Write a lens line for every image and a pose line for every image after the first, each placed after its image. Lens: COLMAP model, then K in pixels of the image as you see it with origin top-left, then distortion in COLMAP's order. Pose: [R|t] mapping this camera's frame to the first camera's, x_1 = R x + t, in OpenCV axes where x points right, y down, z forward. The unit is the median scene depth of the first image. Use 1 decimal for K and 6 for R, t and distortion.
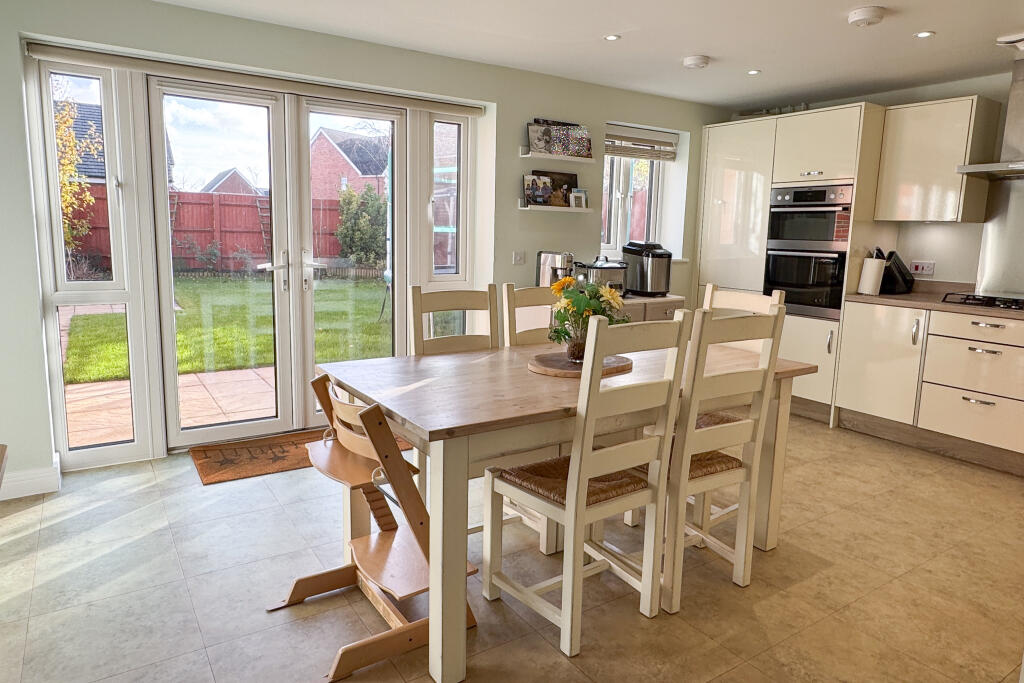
lens RADIAL K [[625.6, 0, 511.0], [0, 625.6, 341.2], [0, 0, 1]] dist [0.002181, 0.000367]
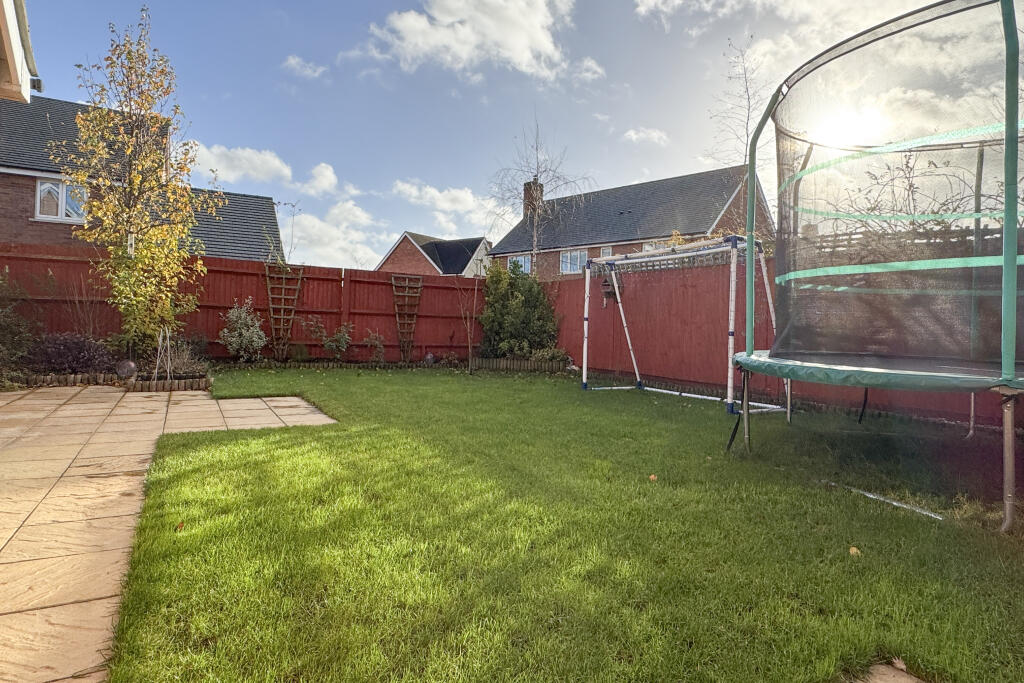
lens RADIAL K [[573.8, 0, 512.4], [0, 573.8, 341.4], [0, 0, 1]] dist [-0.000216, 0.000124]
pose [[0.997291, 0.002562, -0.073508, -0.199626], [-0.013935, 0.987876, -0.154619, -0.027562], [0.072221, 0.155225, 0.985236, 0.289554]]
